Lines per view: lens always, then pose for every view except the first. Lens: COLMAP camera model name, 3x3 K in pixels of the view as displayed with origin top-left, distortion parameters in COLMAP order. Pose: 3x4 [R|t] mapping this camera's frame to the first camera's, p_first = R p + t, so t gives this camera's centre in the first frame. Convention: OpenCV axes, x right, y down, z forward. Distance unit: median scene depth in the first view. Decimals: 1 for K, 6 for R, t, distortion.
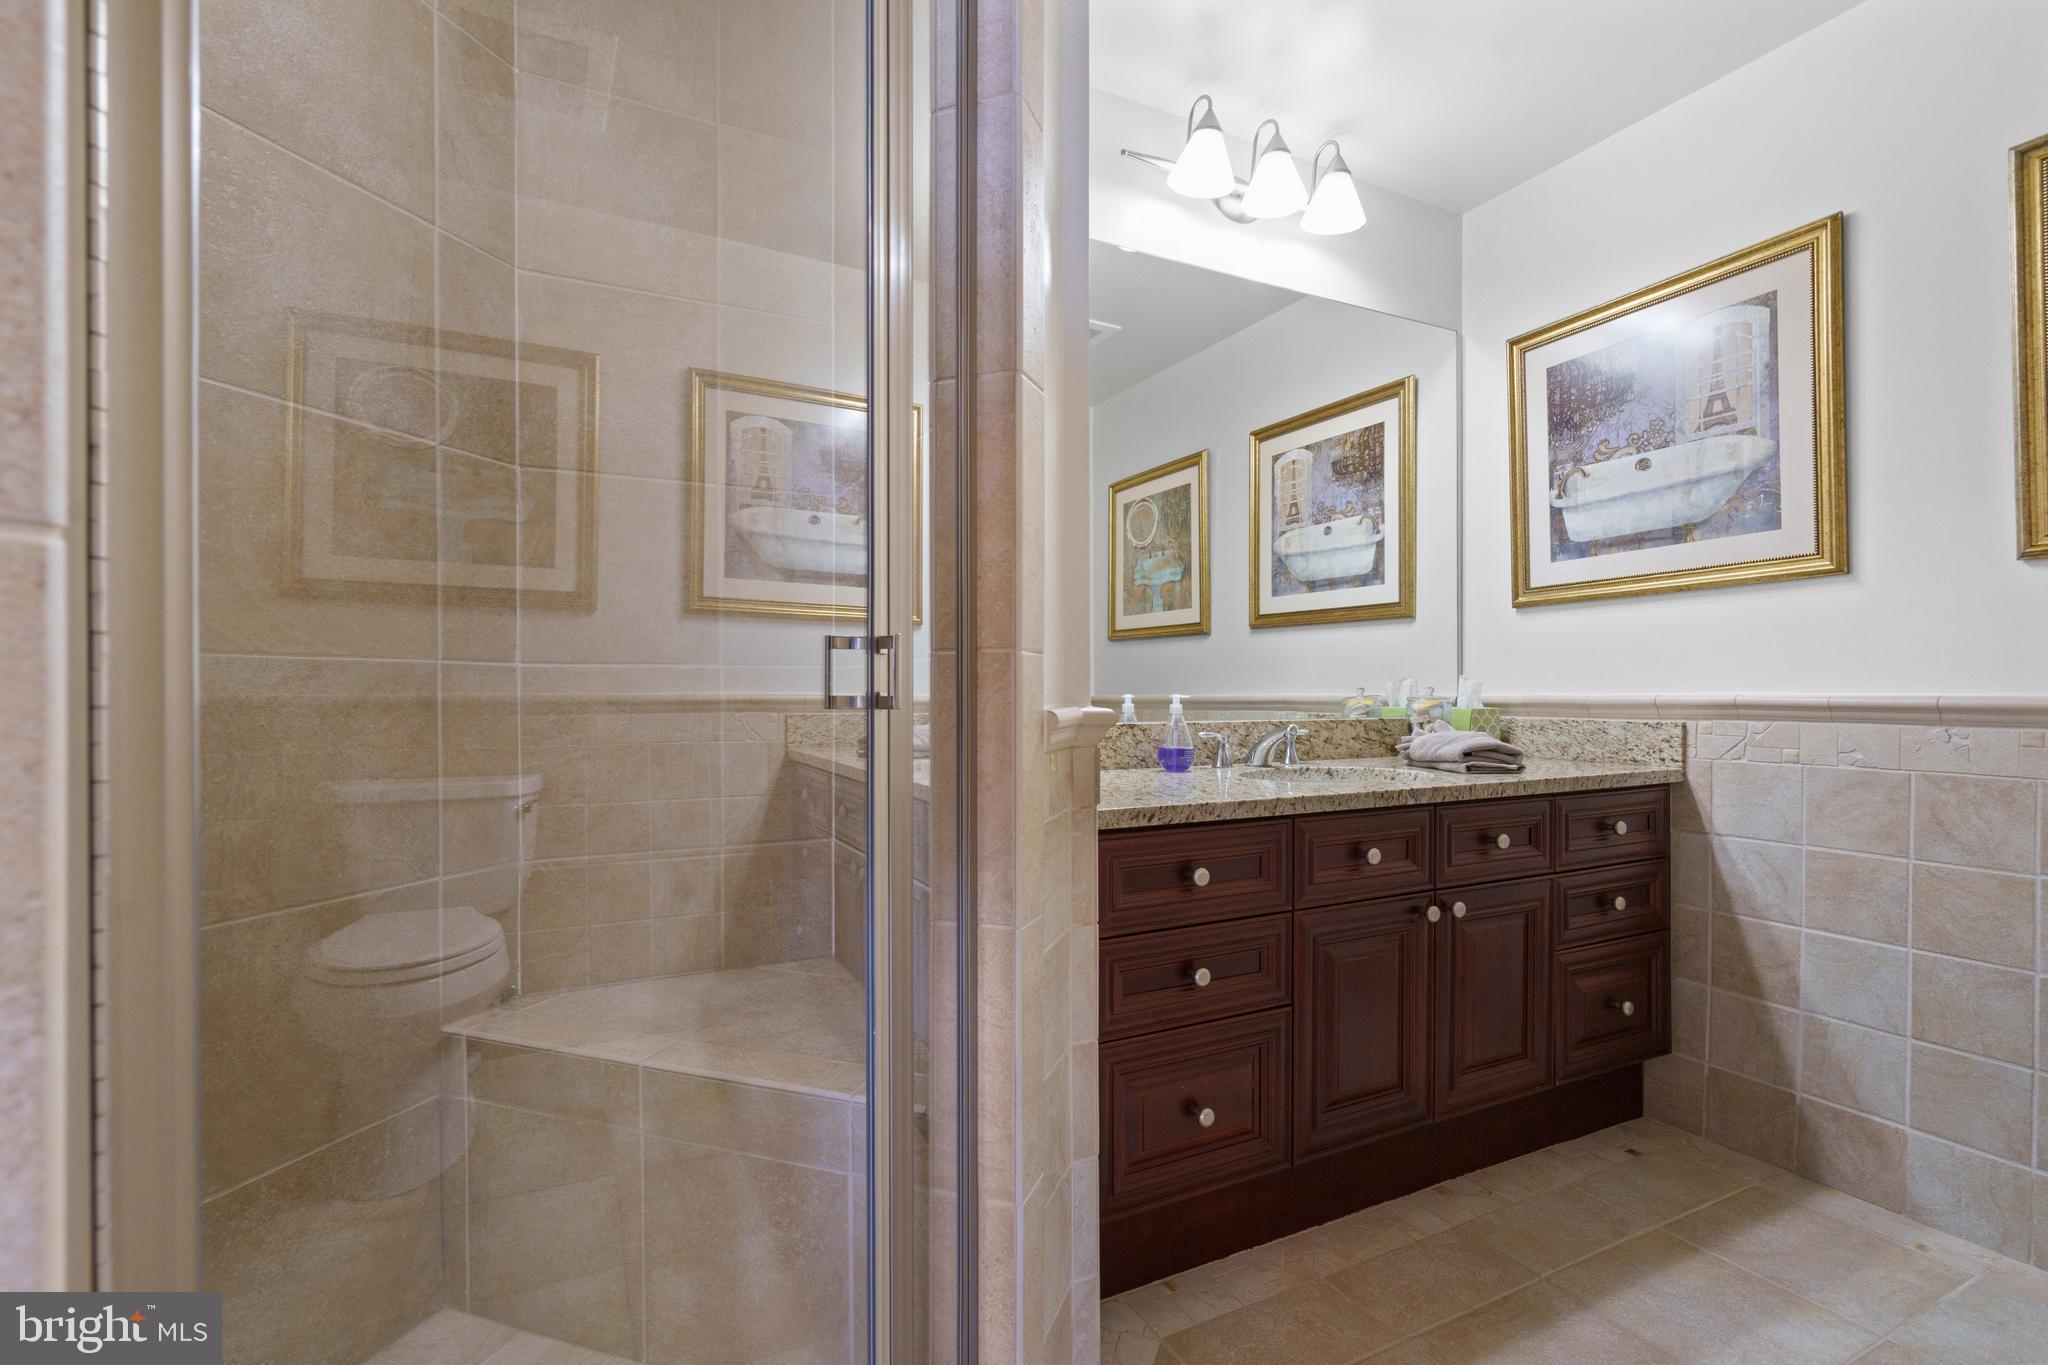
lens RADIAL K [[933.0, 0, 1014.9], [0, 933.0, 693.0], [0, 0, 1]] dist [-0.003273, 0.002277]
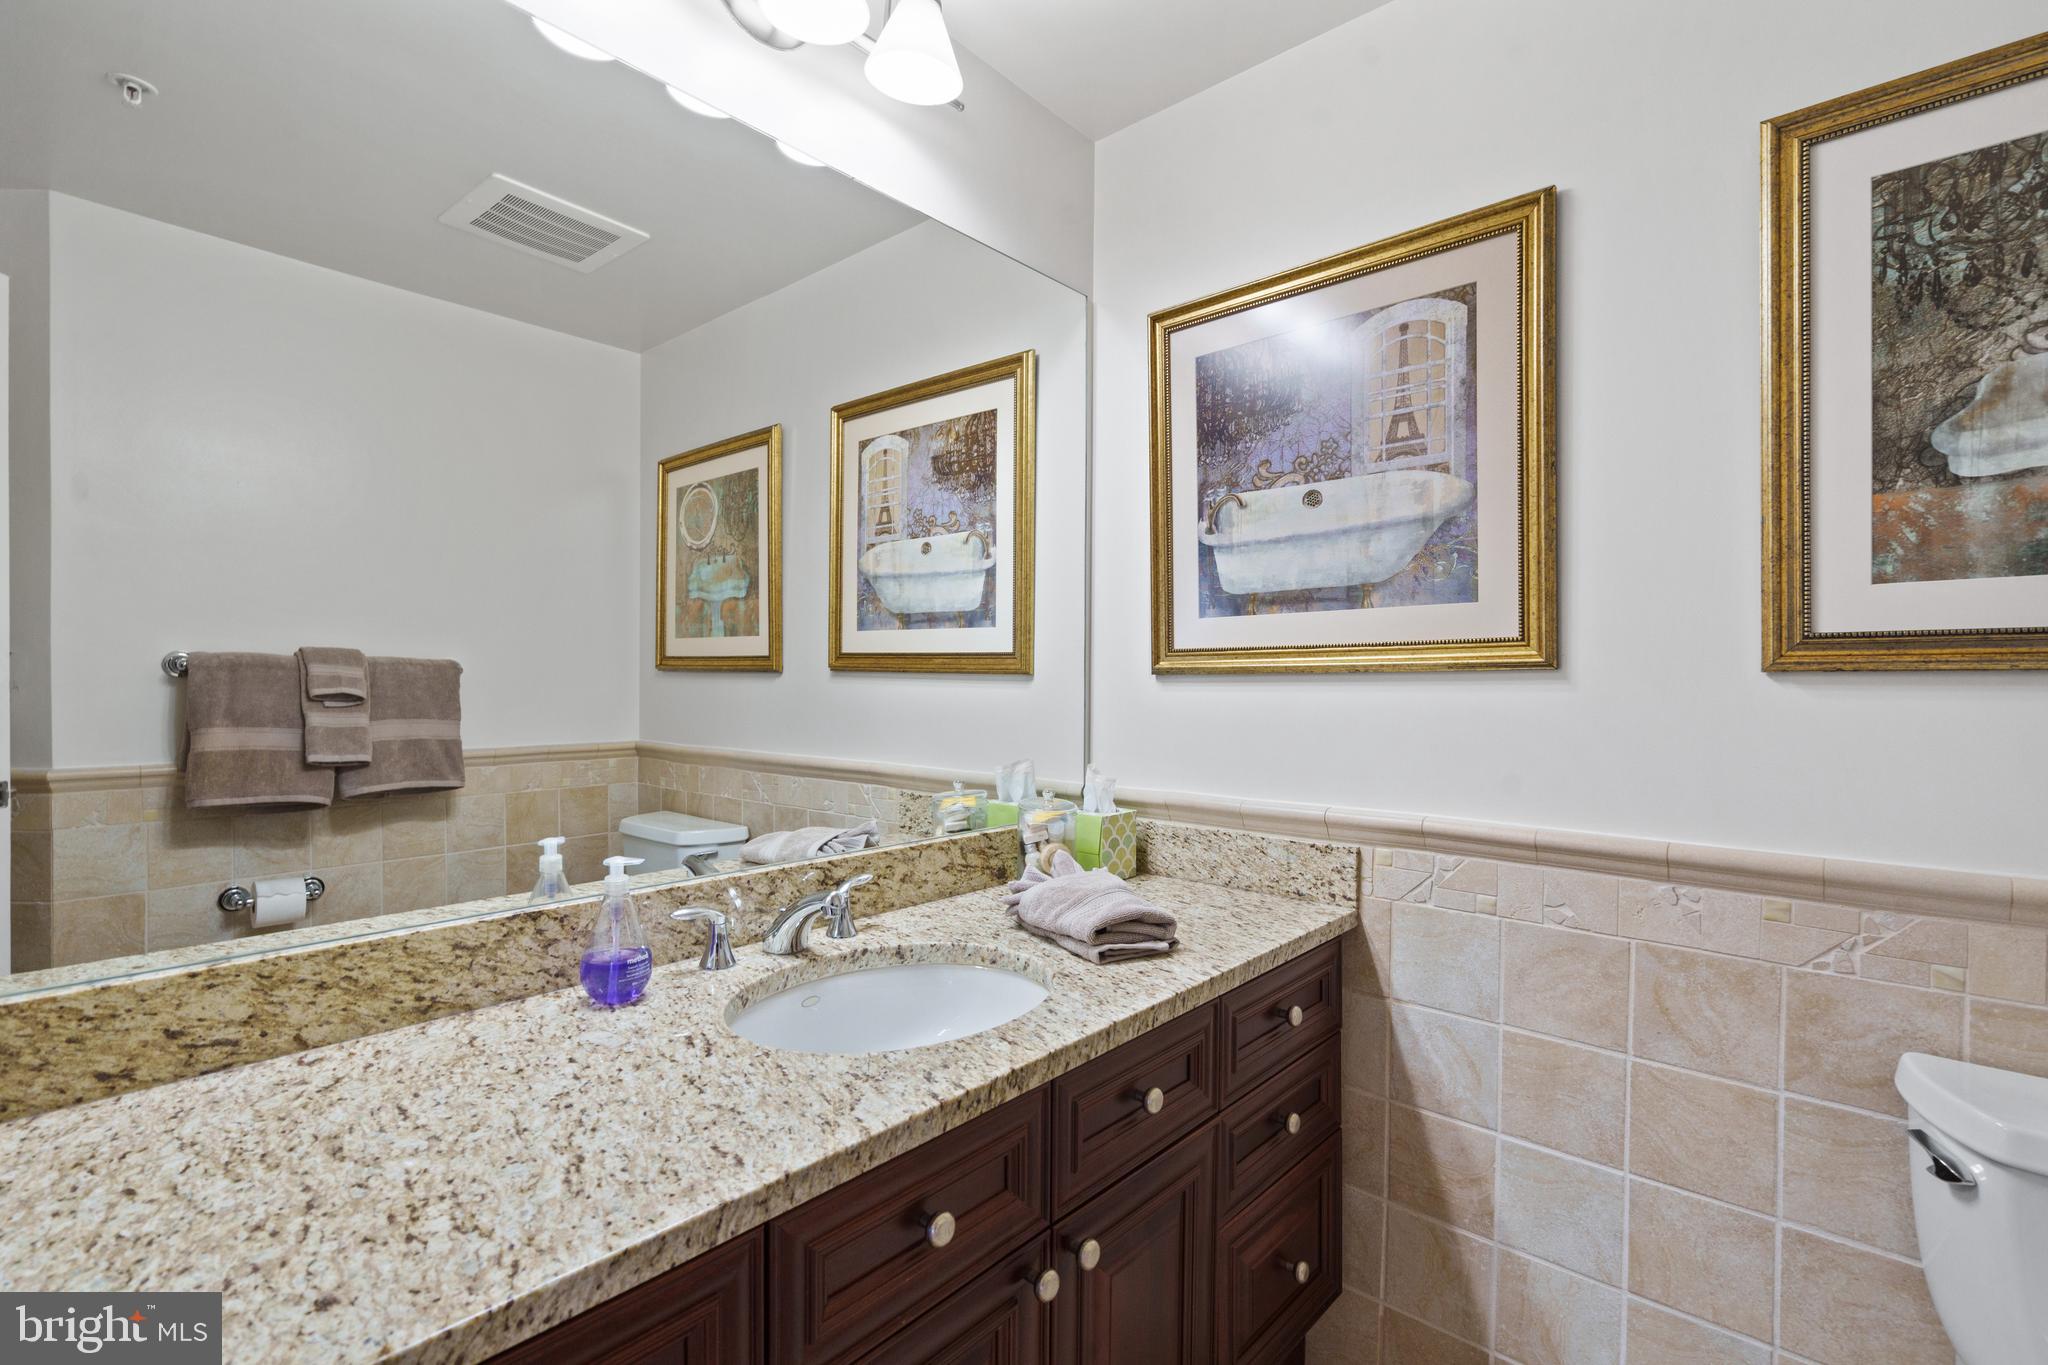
lens RADIAL K [[933.0, 0, 1026.4], [0, 933.0, 682.0], [0, 0, 1]] dist [-0.003273, 0.002277]
pose [[0.925715, 0.004490, 0.378196, 0.188604], [-0.006262, 0.999974, 0.003455, -0.104214], [-0.378171, -0.005567, 0.925719, 0.412661]]
